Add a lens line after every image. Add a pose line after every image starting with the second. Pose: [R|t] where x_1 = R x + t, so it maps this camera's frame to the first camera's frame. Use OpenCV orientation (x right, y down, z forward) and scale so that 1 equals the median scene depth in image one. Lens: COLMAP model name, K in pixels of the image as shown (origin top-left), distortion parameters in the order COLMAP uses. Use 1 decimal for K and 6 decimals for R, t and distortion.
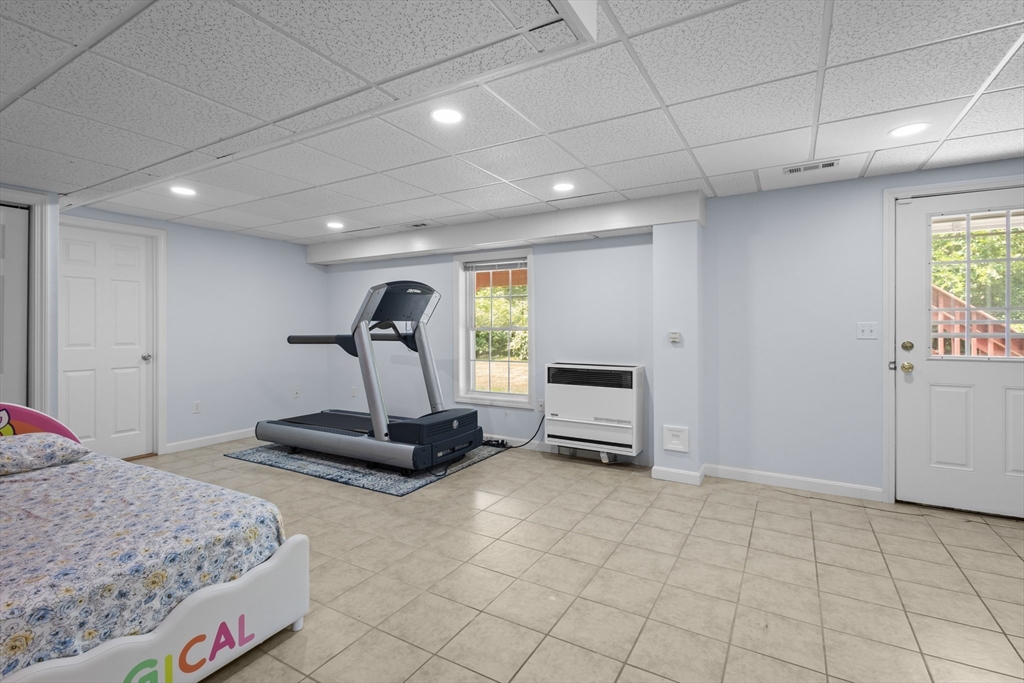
lens RADIAL K [[472.2, 0, 519.0], [0, 472.2, 338.3], [0, 0, 1]] dist [0.002826, 0.000804]
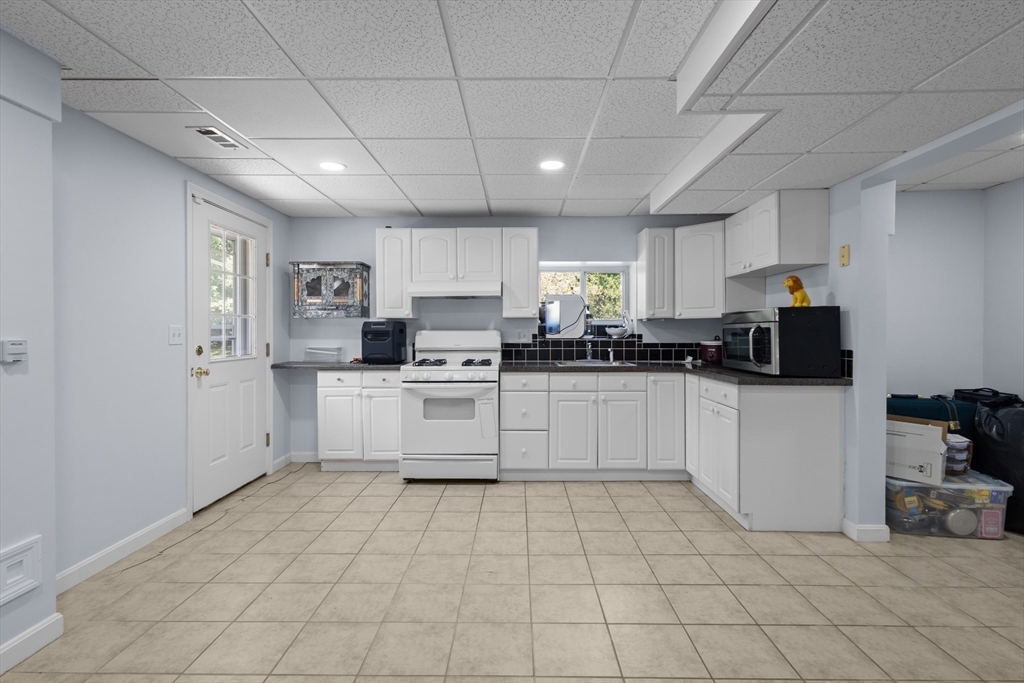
lens RADIAL K [[472.2, 0, 519.0], [0, 472.2, 338.3], [0, 0, 1]] dist [0.002826, 0.000804]
pose [[-0.472857, -0.011362, 0.881066, -0.359916], [0.025358, 0.999327, 0.026497, -0.017706], [-0.880774, 0.034871, -0.472251, 0.914476]]
